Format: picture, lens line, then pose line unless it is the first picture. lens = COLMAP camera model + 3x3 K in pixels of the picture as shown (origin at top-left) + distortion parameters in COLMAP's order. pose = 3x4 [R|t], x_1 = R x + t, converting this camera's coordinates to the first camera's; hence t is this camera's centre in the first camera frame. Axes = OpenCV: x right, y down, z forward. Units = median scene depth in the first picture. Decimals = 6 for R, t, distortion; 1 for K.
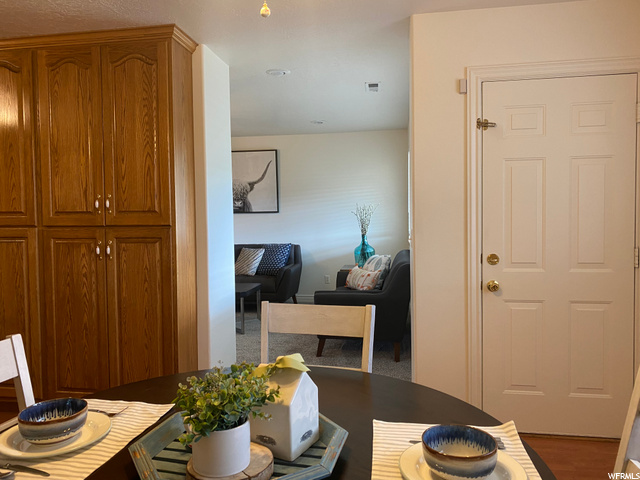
lens RADIAL K [[481.9, 0, 314.3], [0, 481.9, 235.7], [0, 0, 1]] dist [0.000899, -0.017289]
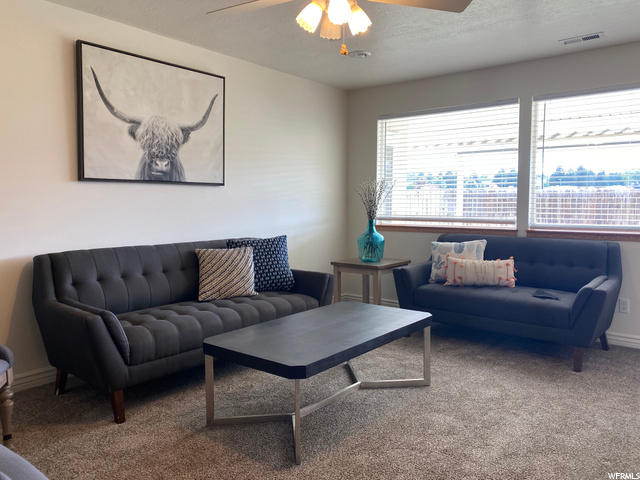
lens RADIAL K [[481.9, 0, 328.3], [0, 481.9, 240.1], [0, 0, 1]] dist [0.000899, -0.017289]
pose [[0.507039, -0.047510, 0.860613, -1.197096], [0.026800, 0.998866, 0.039353, -0.003991], [-0.861506, 0.003110, 0.507737, 1.367245]]
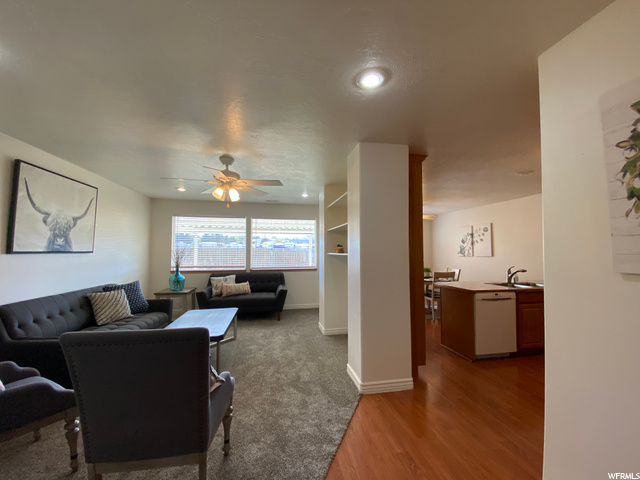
lens RADIAL K [[254.4, 0, 319.8], [0, 254.4, 241.3], [0, 0, 1]] dist [-0.004002, -0.010692]
pose [[-0.328493, 0.052310, 0.943057, -1.593605], [0.047746, 0.998108, -0.038733, -0.069621], [-0.943299, 0.032304, -0.330369, 1.710868]]
